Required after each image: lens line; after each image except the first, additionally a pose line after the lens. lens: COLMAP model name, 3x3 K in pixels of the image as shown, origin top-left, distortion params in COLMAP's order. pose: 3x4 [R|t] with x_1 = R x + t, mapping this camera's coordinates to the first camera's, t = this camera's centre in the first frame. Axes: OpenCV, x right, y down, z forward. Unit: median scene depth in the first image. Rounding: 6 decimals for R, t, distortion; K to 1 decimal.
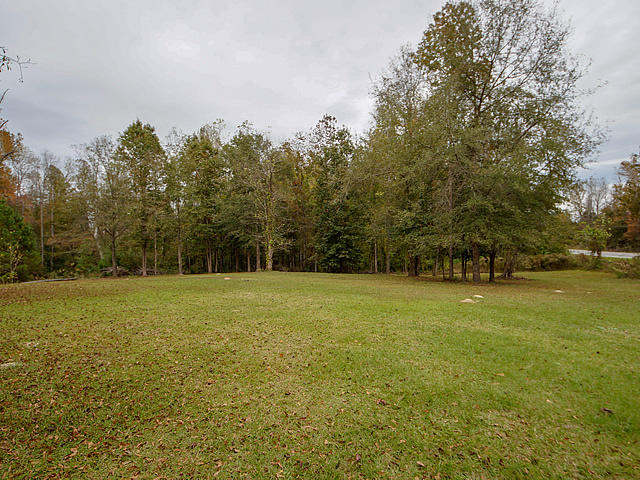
lens RADIAL K [[290.1, 0, 318.0], [0, 290.1, 248.1], [0, 0, 1]] dist [0.032105, -0.024016]
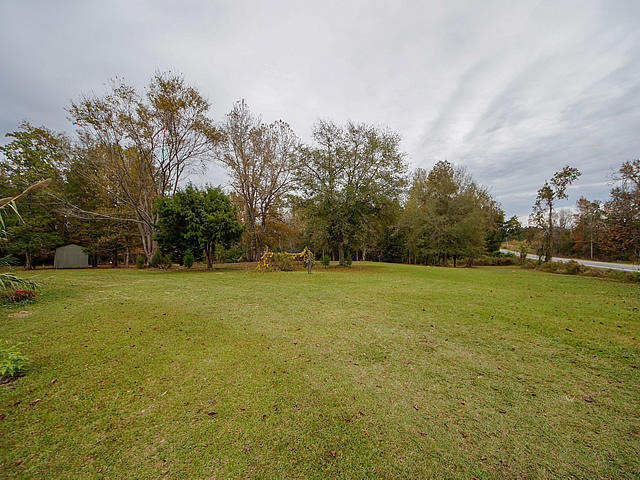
lens RADIAL K [[290.1, 0, 318.0], [0, 290.1, 248.1], [0, 0, 1]] dist [0.032105, -0.024016]
pose [[0.991744, 0.029659, -0.124755, -0.211172], [-0.027509, 0.999442, 0.018920, -0.055169], [0.125246, -0.015332, 0.992007, -1.260096]]
